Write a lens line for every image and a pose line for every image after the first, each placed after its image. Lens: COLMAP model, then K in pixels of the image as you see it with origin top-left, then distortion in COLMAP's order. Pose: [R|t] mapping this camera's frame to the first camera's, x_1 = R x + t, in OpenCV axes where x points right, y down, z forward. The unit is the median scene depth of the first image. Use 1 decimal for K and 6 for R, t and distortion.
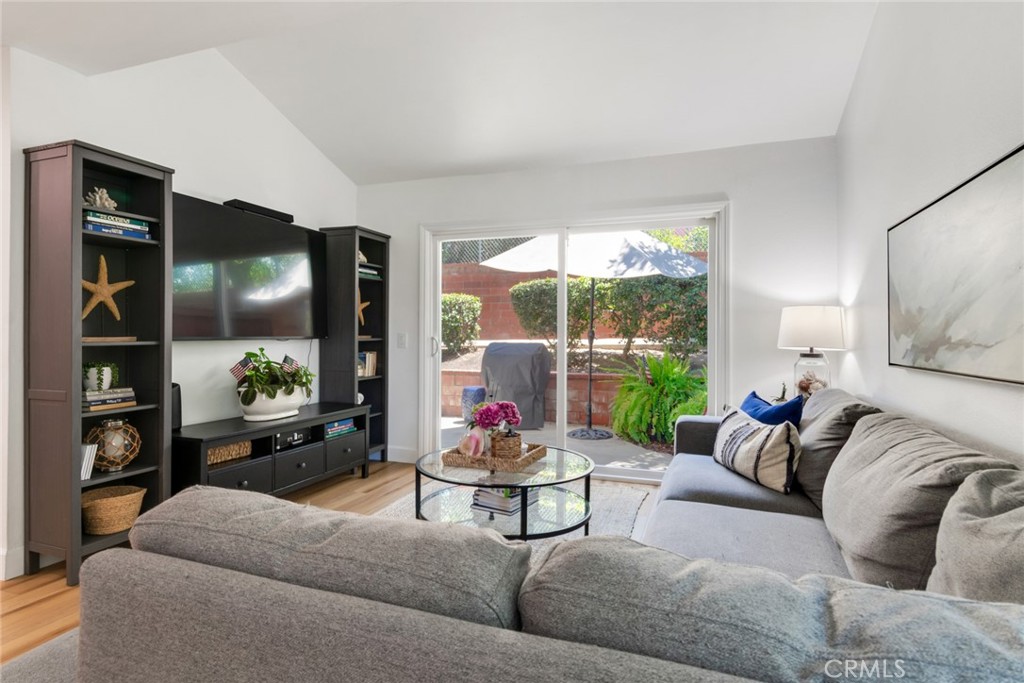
lens RADIAL K [[548.2, 0, 516.5], [0, 548.2, 335.8], [0, 0, 1]] dist [0.005758, 0.000381]
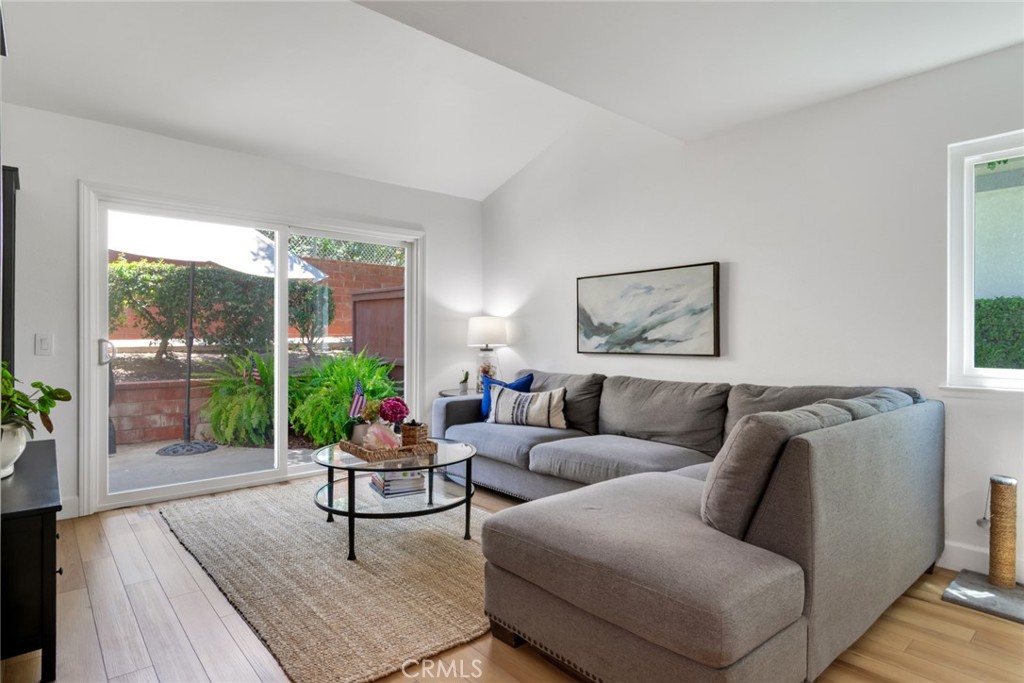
lens RADIAL K [[548.2, 0, 520.3], [0, 548.2, 340.7], [0, 0, 1]] dist [0.005758, 0.000381]
pose [[0.480080, -0.008393, 0.877185, -0.693759], [0.000611, 0.999957, 0.009233, -0.002332], [-0.877225, -0.003897, 0.480064, 0.199808]]
